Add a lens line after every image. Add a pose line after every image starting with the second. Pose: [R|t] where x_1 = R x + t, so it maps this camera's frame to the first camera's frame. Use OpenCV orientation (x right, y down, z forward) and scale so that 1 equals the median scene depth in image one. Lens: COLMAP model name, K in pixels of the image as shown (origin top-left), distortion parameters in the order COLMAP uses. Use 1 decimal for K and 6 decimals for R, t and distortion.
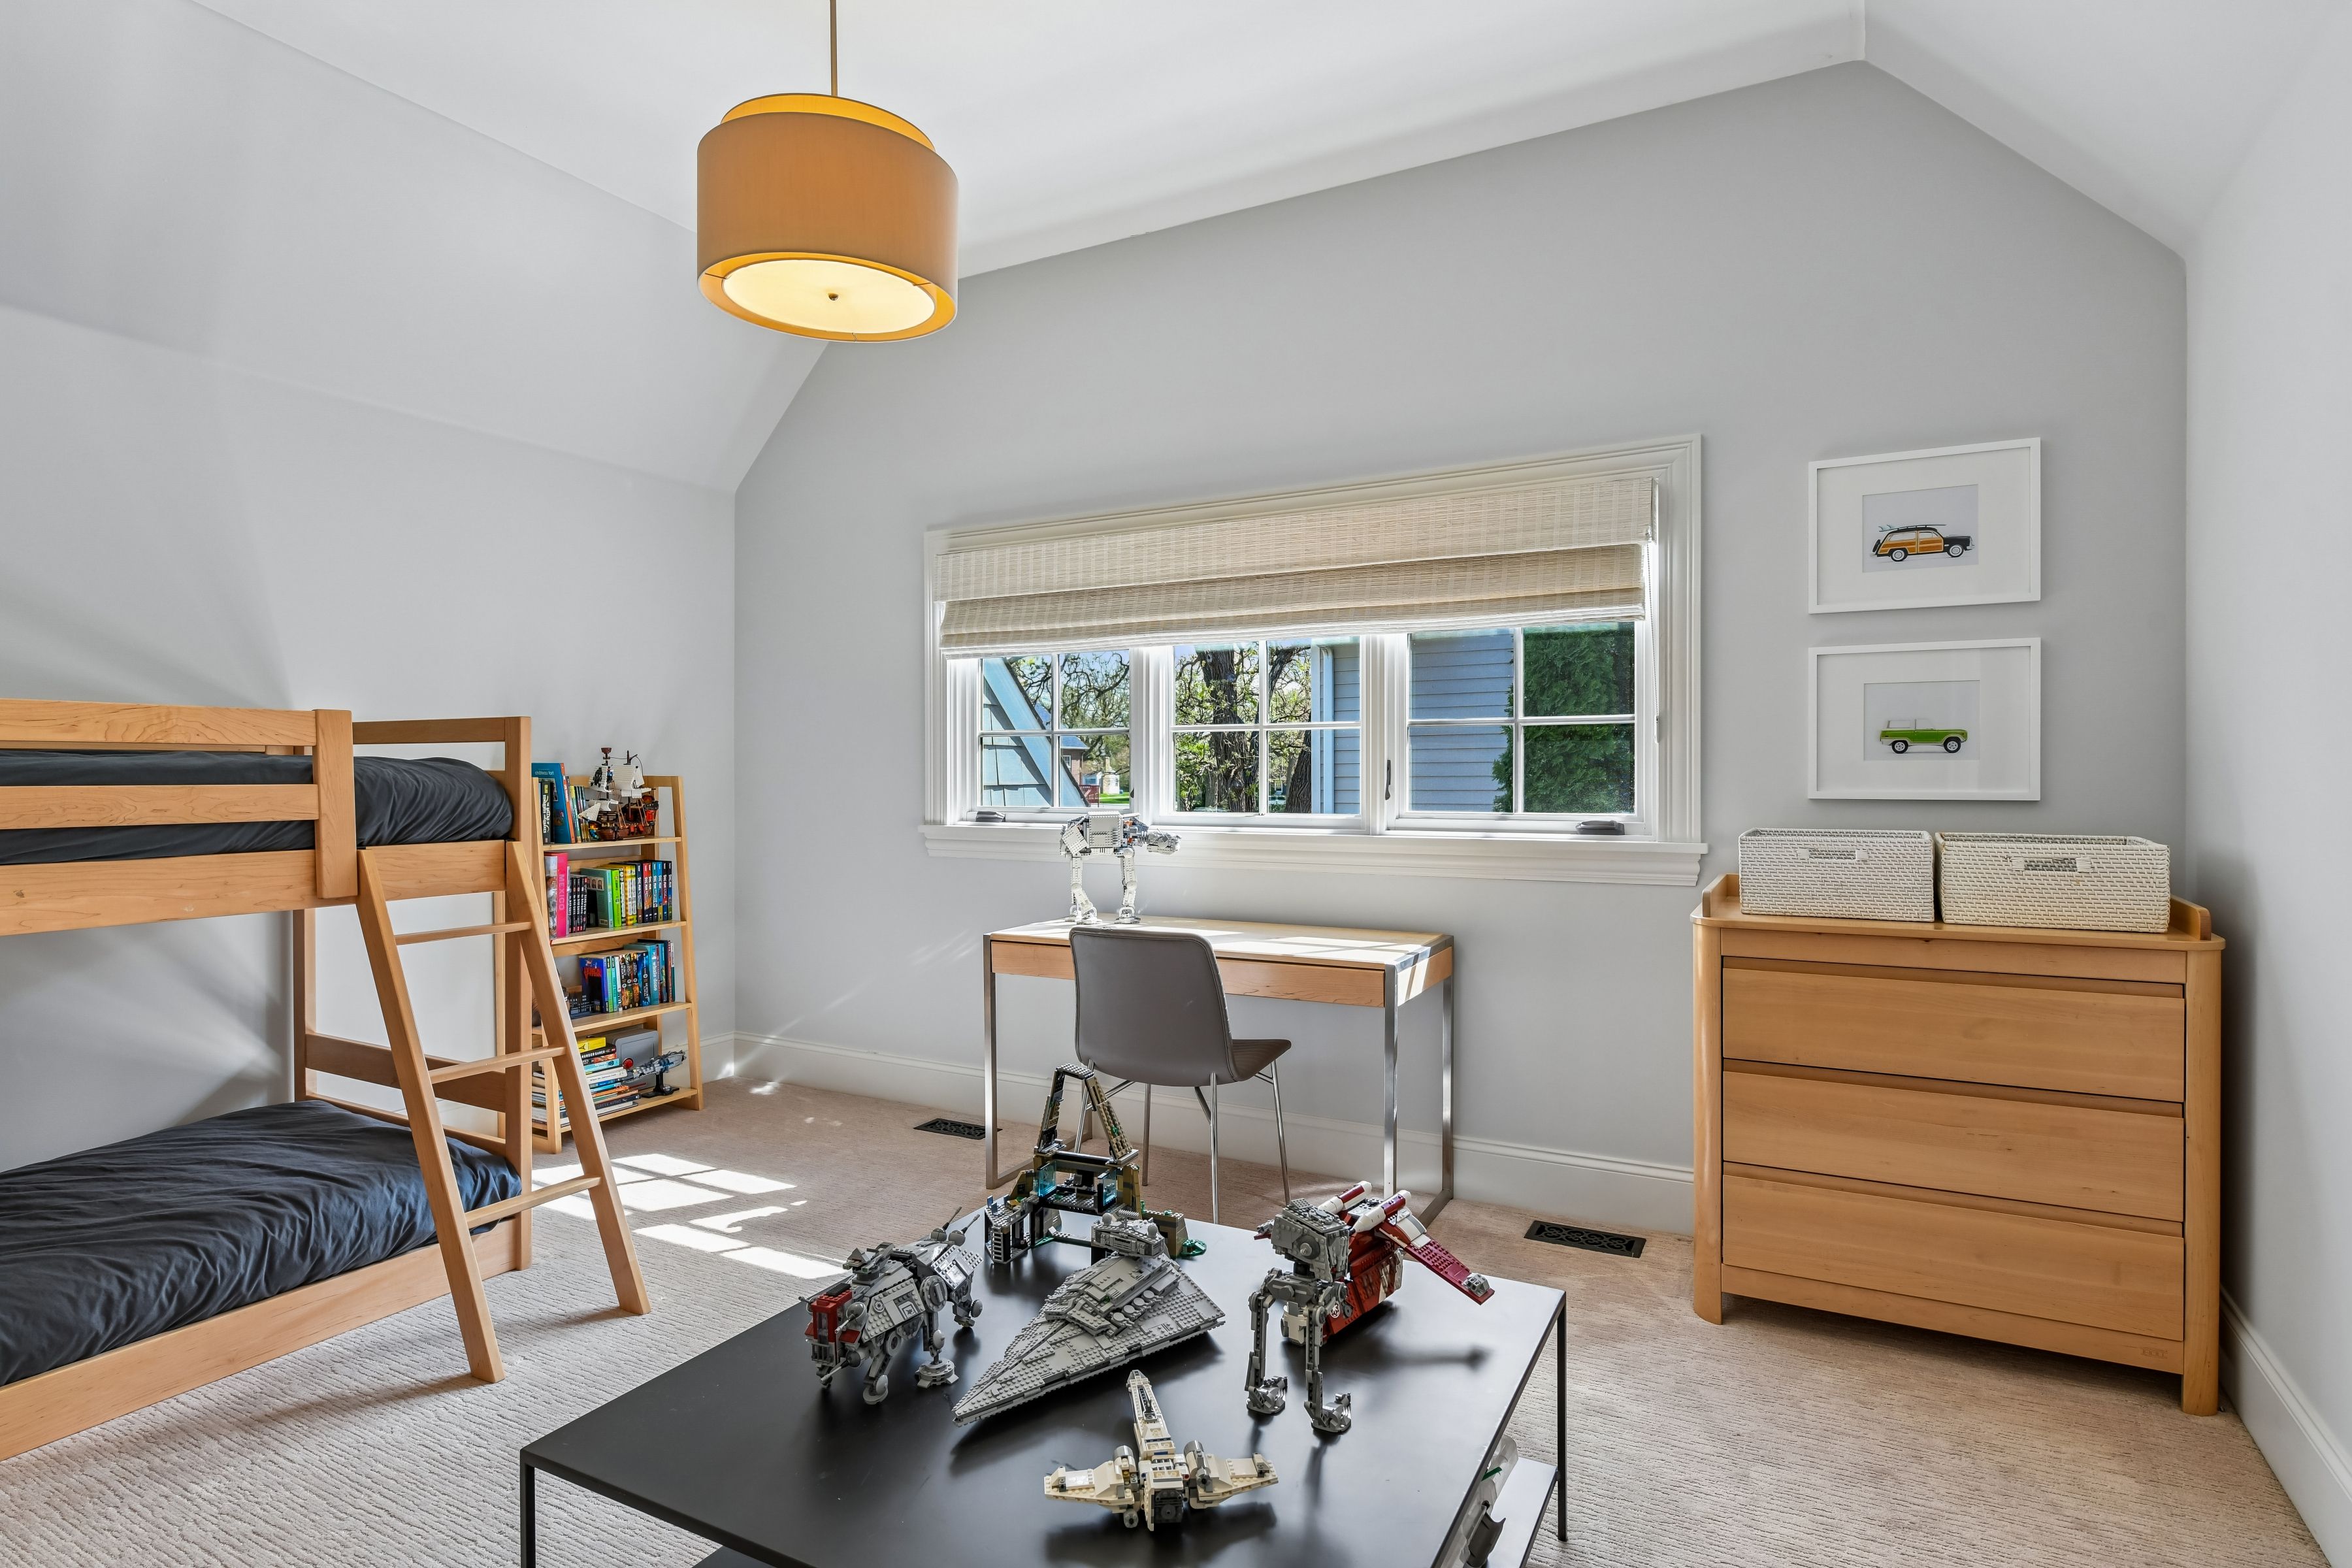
lens RADIAL K [[1213.5, 0, 1191.3], [0, 1213.5, 786.7], [0, 0, 1]] dist [-0.012330, -0.000422]
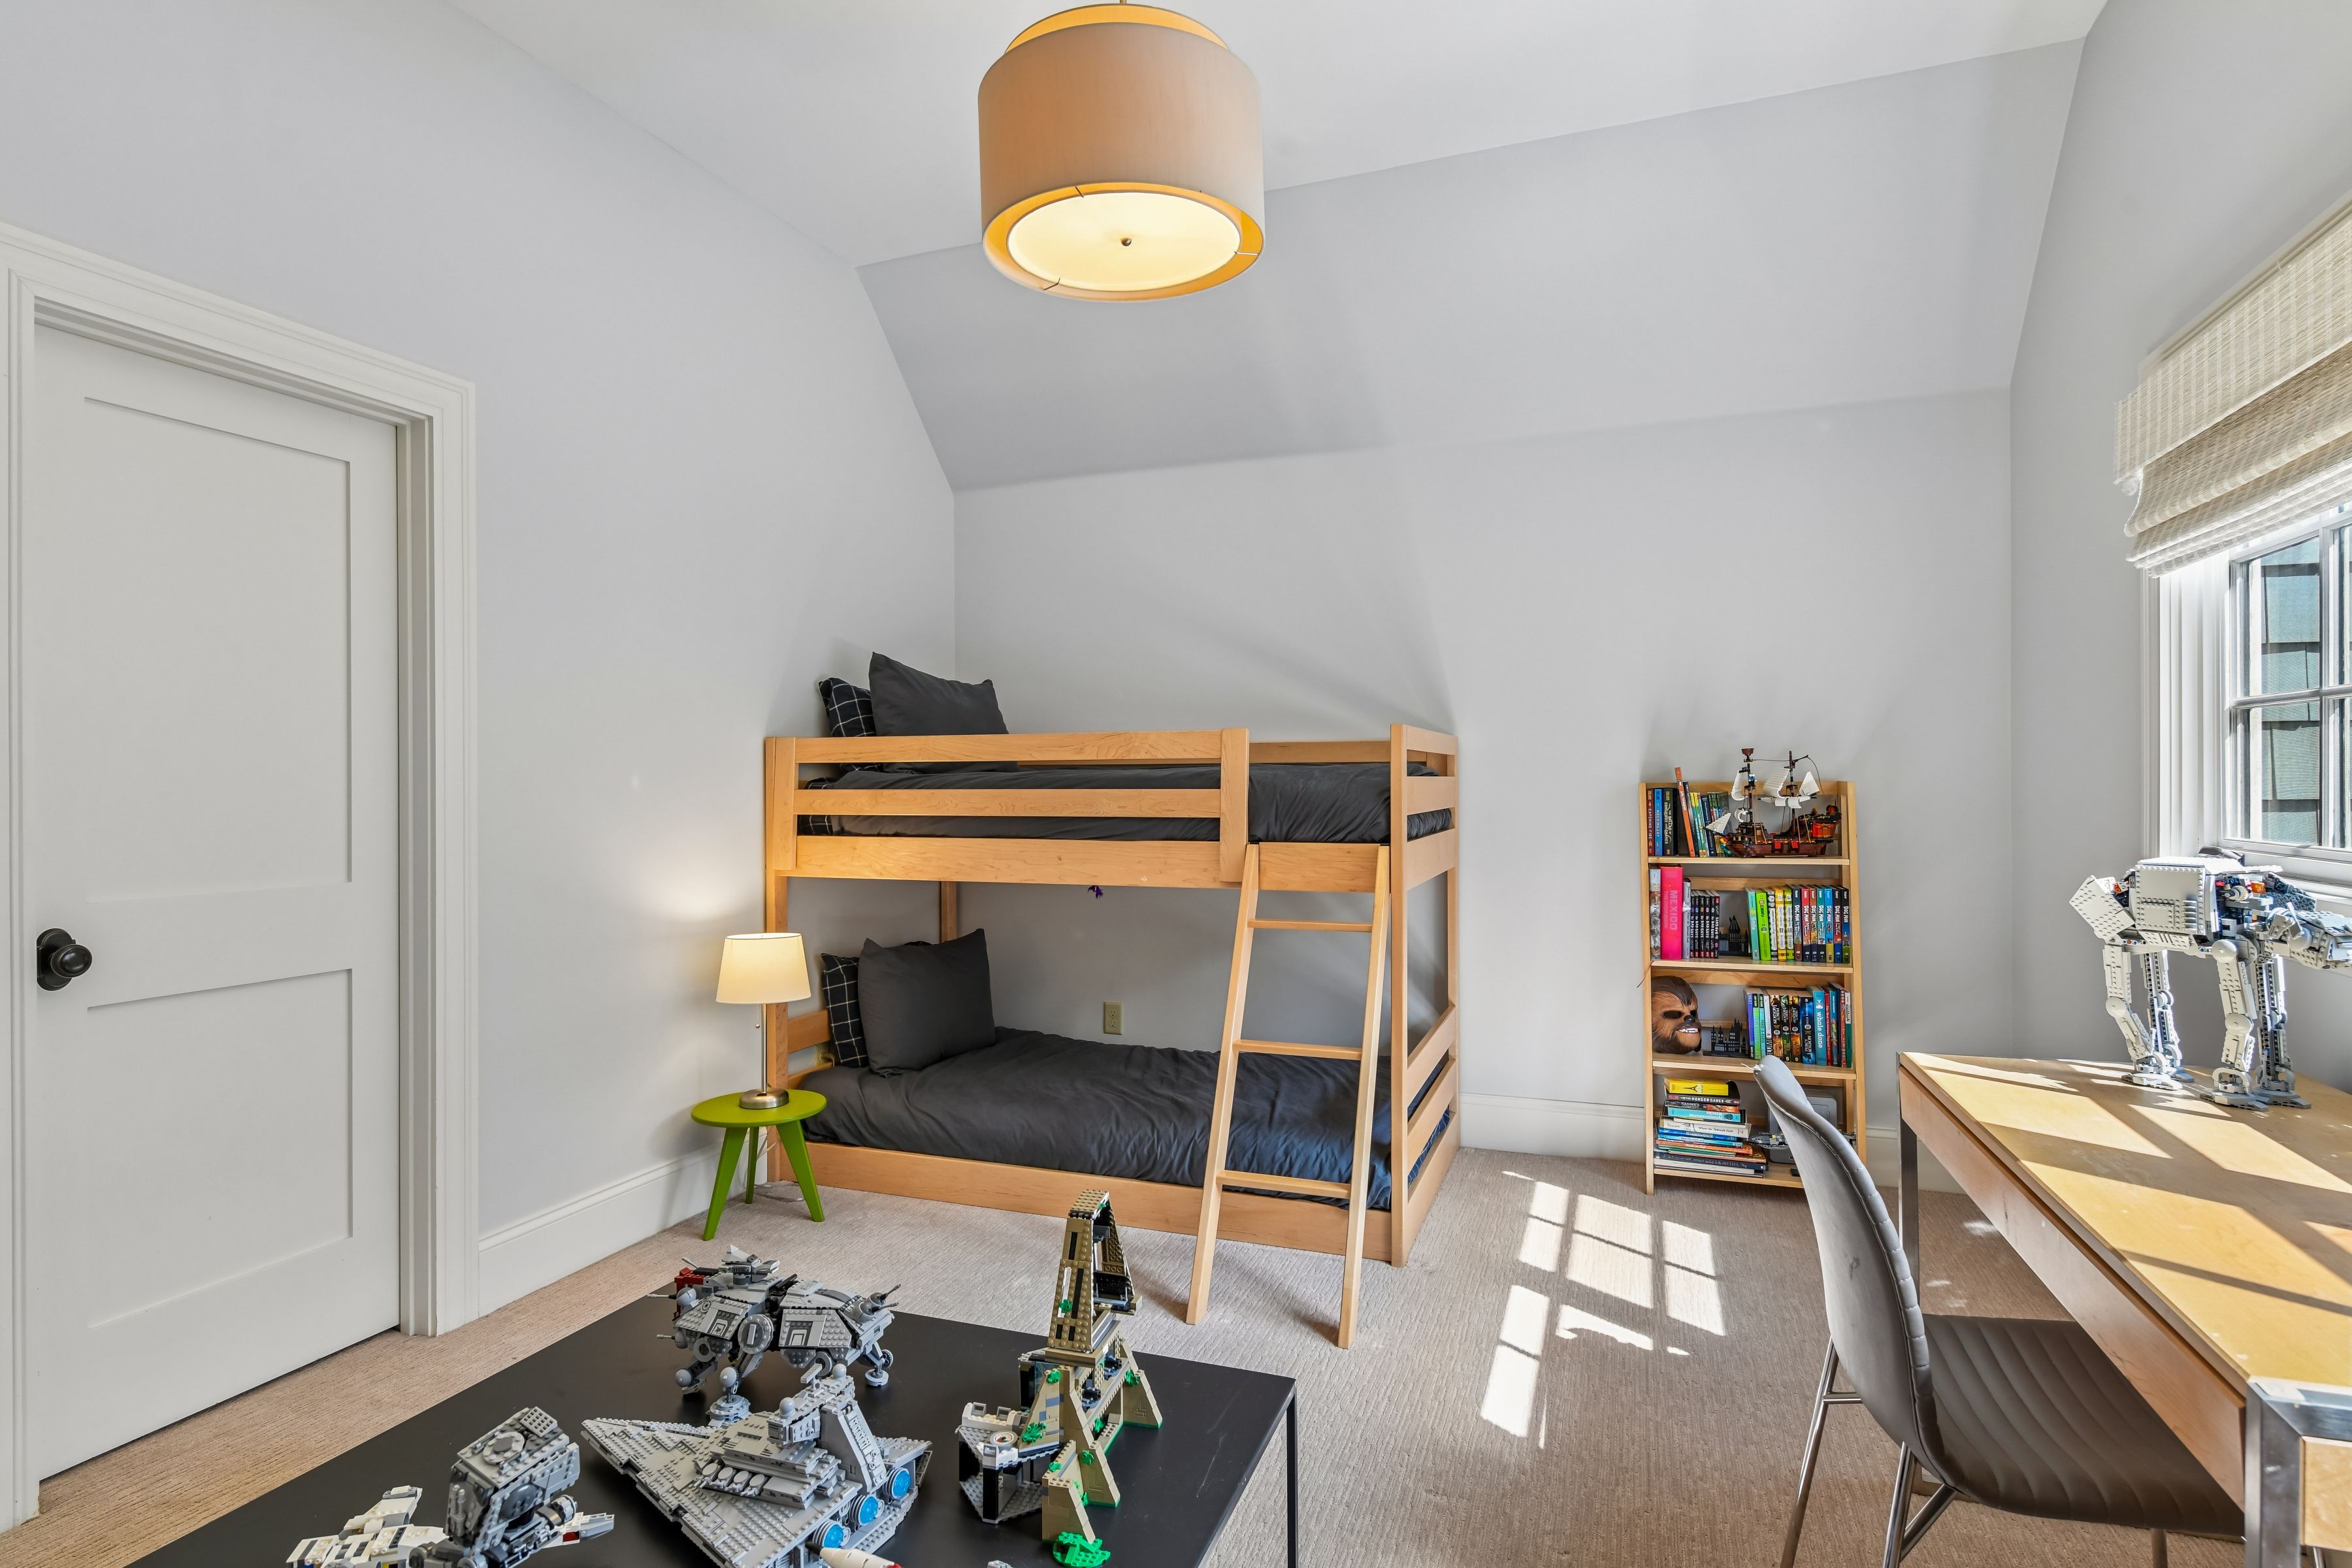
lens RADIAL K [[1213.5, 0, 1191.3], [0, 1213.5, 786.7], [0, 0, 1]] dist [-0.012330, -0.000422]
pose [[0.122471, 0.005170, -0.992459, 0.338218], [-0.006953, 0.999966, 0.004351, -0.006507], [0.992448, 0.006368, 0.122503, 0.539784]]
